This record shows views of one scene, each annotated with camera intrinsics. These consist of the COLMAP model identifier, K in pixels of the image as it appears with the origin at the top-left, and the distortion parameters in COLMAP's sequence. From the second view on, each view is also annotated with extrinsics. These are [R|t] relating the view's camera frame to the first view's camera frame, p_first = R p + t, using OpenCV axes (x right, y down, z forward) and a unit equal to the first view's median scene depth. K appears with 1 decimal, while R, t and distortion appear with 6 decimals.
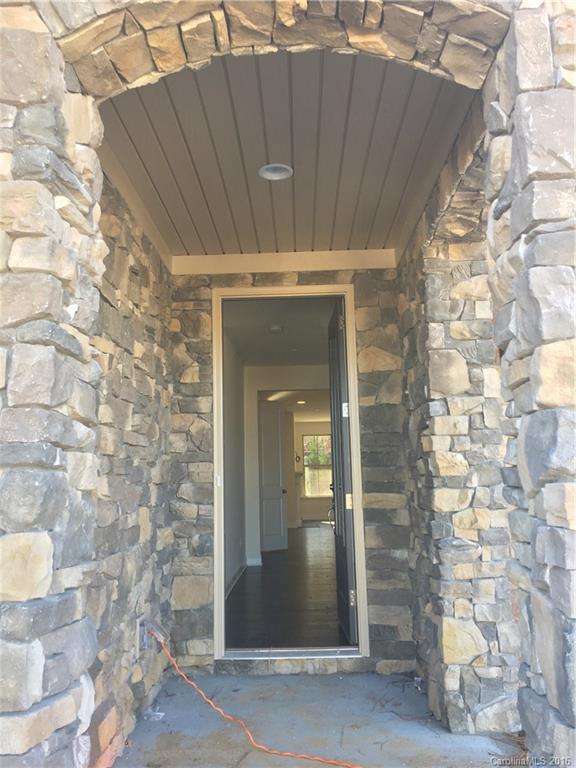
lens RADIAL K [[657.0, 0, 288.0], [0, 657.0, 384.0], [0, 0, 1]] dist [0.084331, 0.000428]
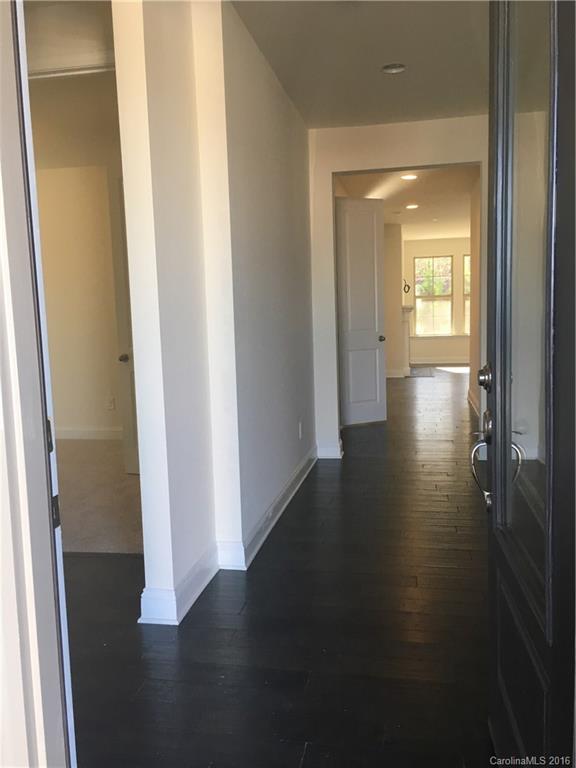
lens RADIAL K [[657.0, 0, 288.0], [0, 657.0, 384.0], [0, 0, 1]] dist [0.084331, 0.000428]
pose [[0.985917, 0.012800, -0.166743, 0.008028], [0.029887, 0.967529, 0.250985, 0.023184], [0.164541, -0.252434, 0.953521, 0.207561]]
